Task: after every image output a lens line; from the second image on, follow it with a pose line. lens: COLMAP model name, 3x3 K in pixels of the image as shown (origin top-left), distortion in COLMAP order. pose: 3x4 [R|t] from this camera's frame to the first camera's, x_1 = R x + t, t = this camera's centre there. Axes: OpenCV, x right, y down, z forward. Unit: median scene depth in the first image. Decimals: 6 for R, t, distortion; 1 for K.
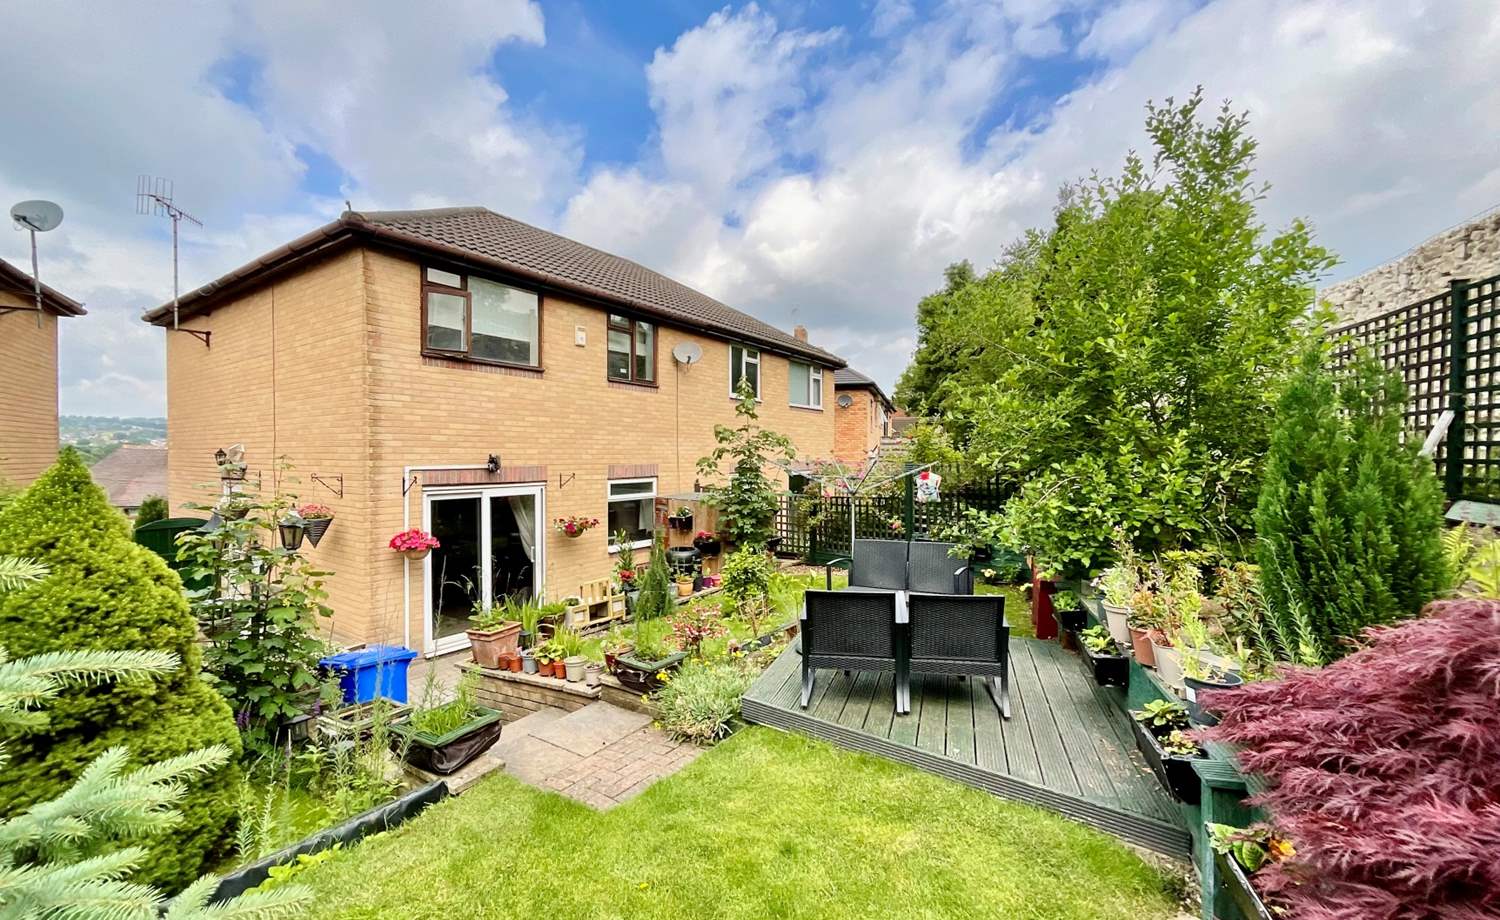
lens RADIAL K [[609.5, 0, 757.2], [0, 609.5, 459.0], [0, 0, 1]] dist [0.003398, -0.003206]
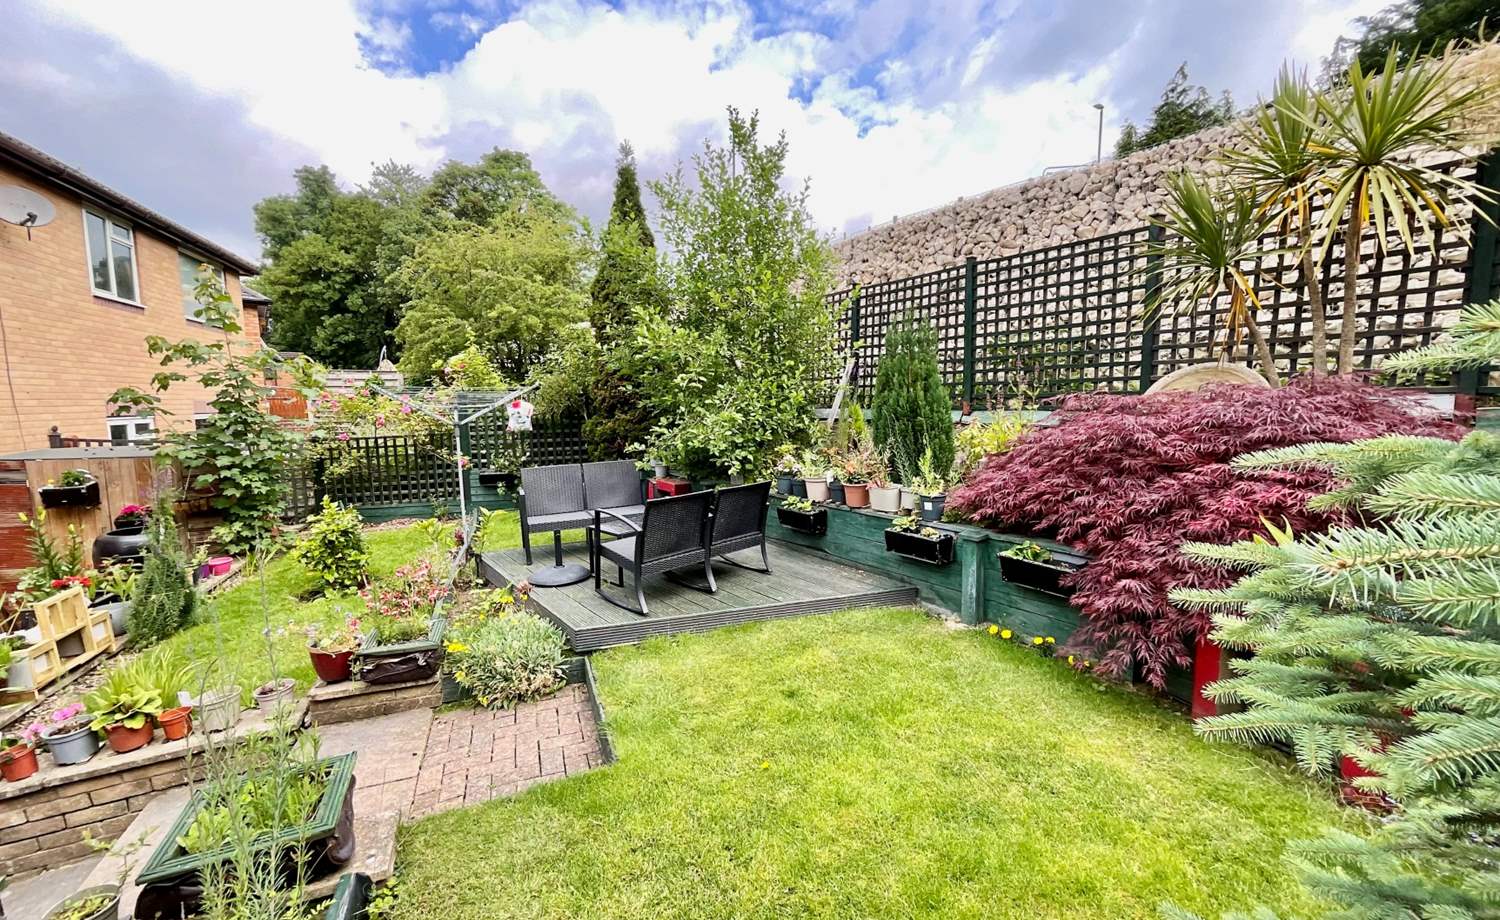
lens RADIAL K [[609.5, 0, 752.3], [0, 609.5, 462.1], [0, 0, 1]] dist [0.003398, -0.003206]
pose [[0.569753, -0.090961, 0.816766, -0.342484], [0.014671, 0.994823, 0.100557, 0.028470], [-0.821685, -0.045310, 0.568138, 0.154563]]
